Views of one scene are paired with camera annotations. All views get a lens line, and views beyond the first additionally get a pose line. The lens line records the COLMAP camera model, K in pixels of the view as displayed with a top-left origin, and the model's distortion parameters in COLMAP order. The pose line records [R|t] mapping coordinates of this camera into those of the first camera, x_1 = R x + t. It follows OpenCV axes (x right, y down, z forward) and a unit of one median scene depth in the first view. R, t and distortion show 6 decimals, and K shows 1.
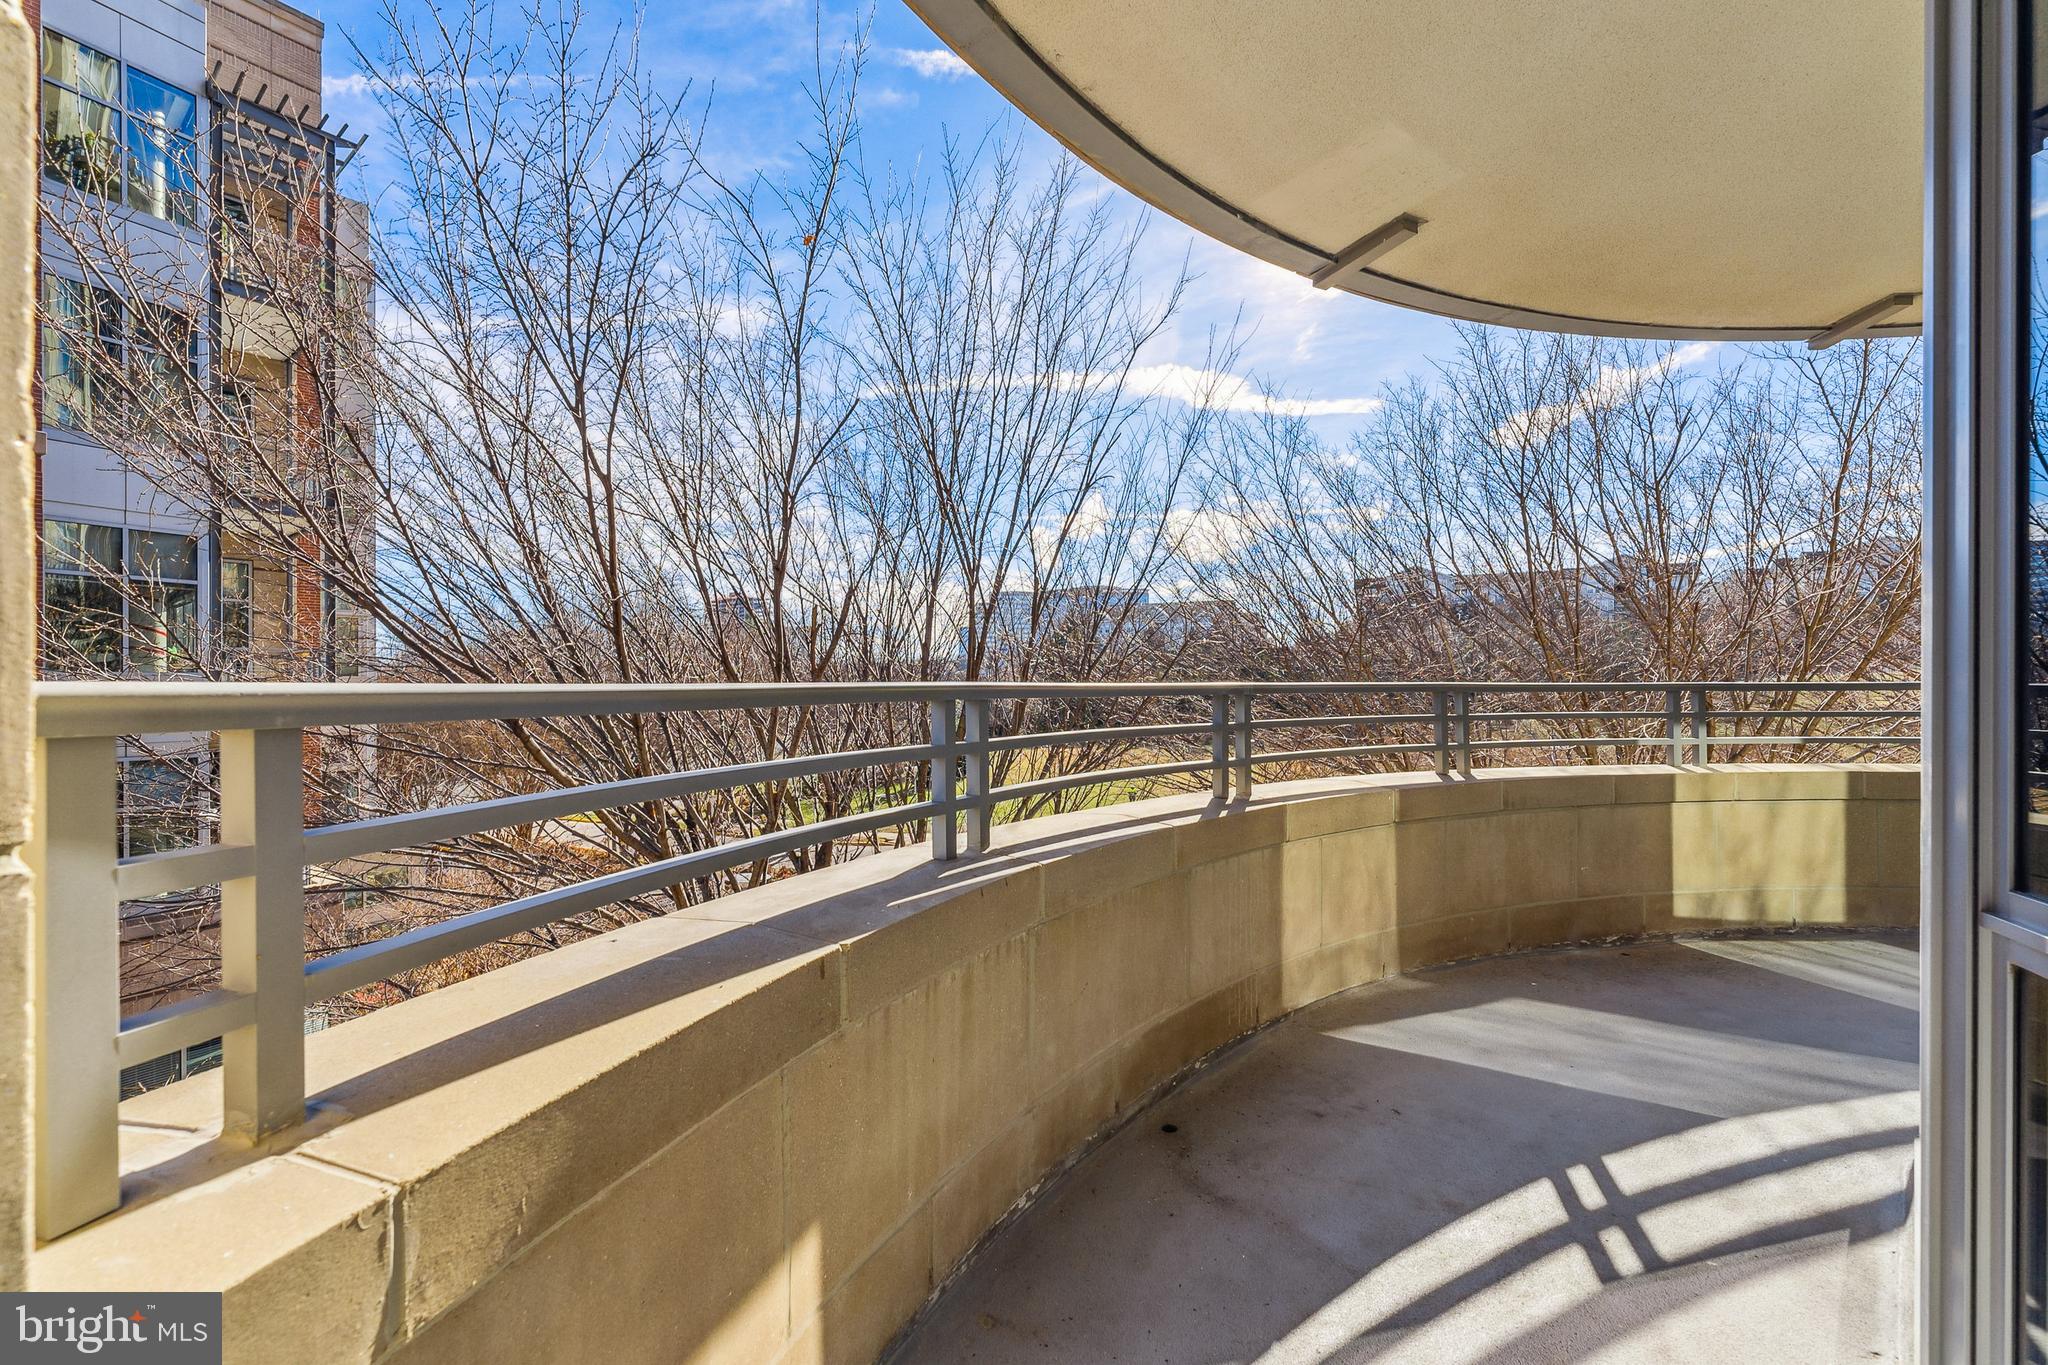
lens RADIAL K [[828.5, 0, 1025.4], [0, 828.5, 689.3], [0, 0, 1]] dist [-0.000003, -0.000465]
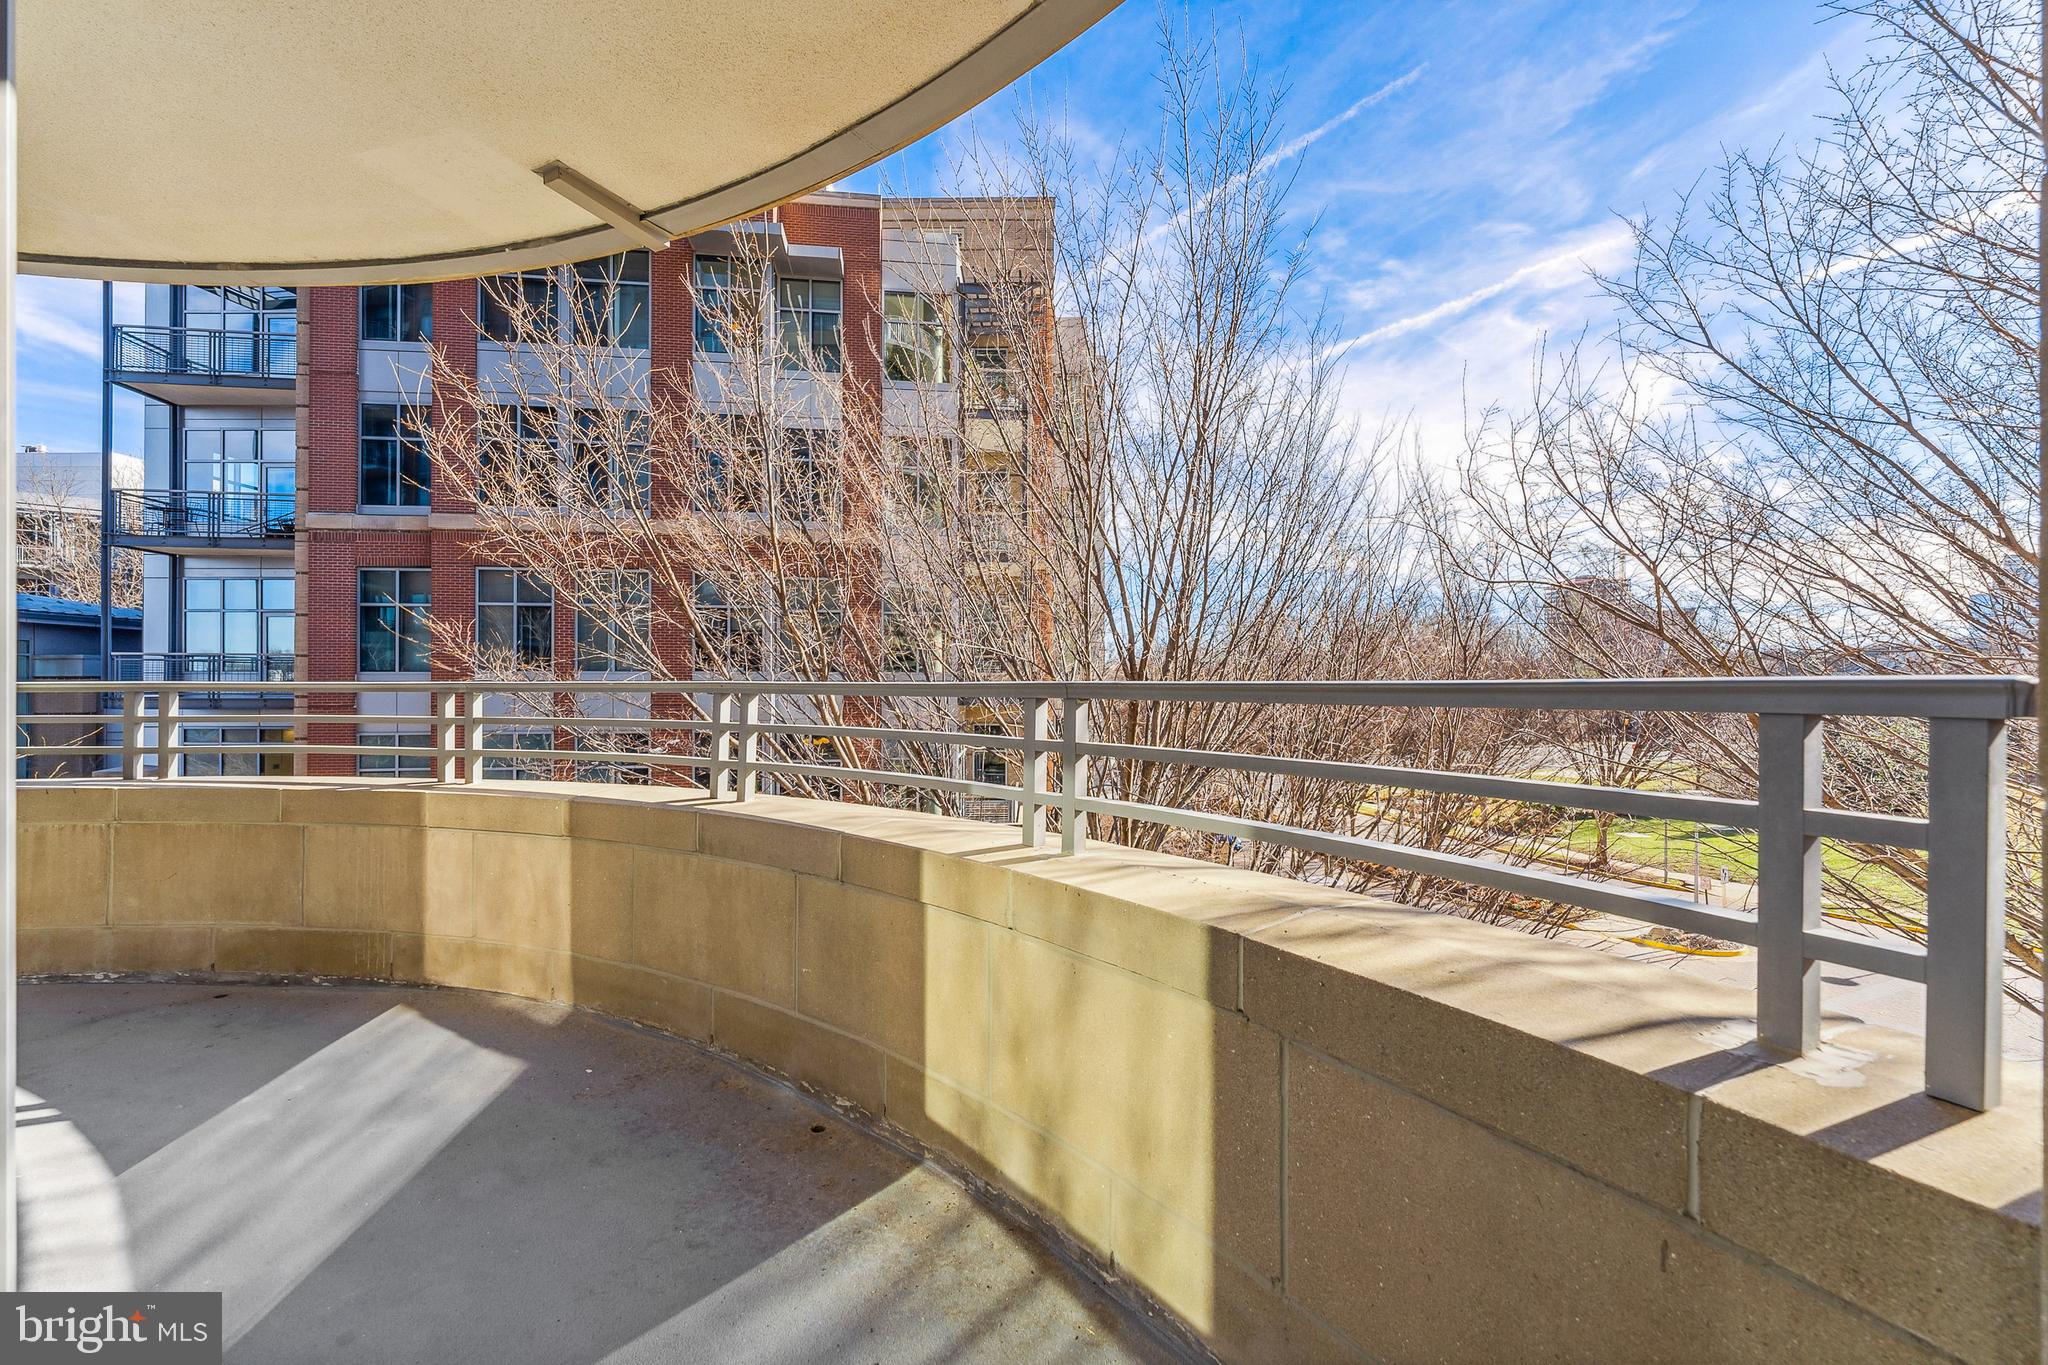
lens RADIAL K [[828.5, 0, 1025.4], [0, 828.5, 689.3], [0, 0, 1]] dist [-0.000003, -0.000465]
pose [[0.606788, 0.008034, -0.794823, 1.327912], [-0.005964, 0.999967, 0.005554, -0.007836], [0.794841, 0.001370, 0.606816, 0.766755]]
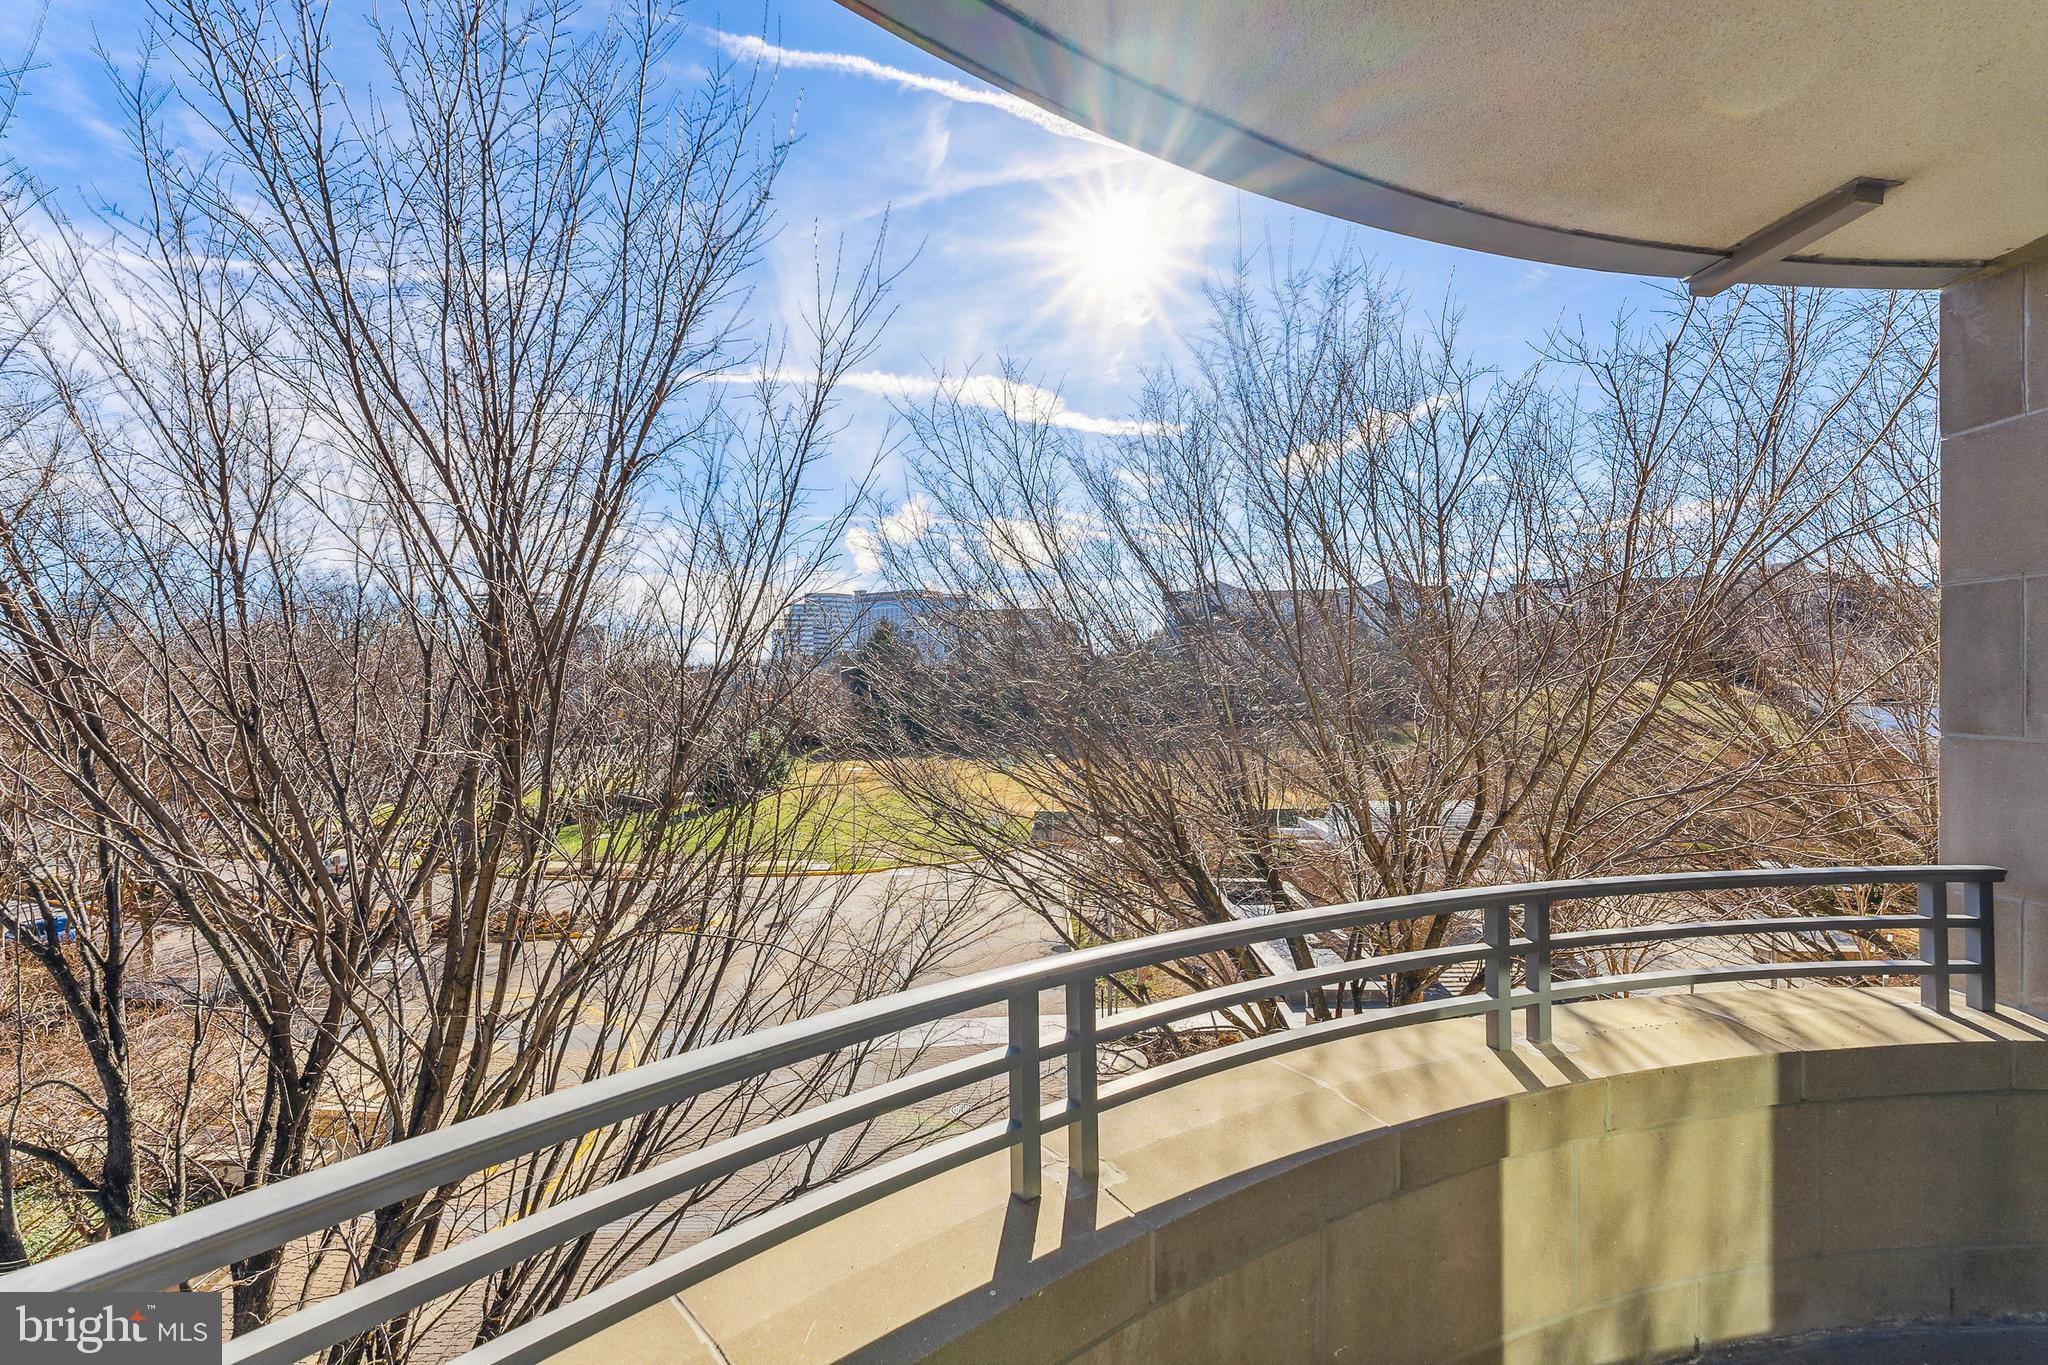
lens RADIAL K [[868.2, 0, 1022.1], [0, 868.2, 706.2], [0, 0, 1]] dist [-0.001347, -0.000685]
pose [[0.975260, 0.002718, 0.221045, 0.413383], [-0.004083, 0.999975, 0.005717, -0.140580], [-0.221024, -0.006478, 0.975247, 0.599312]]
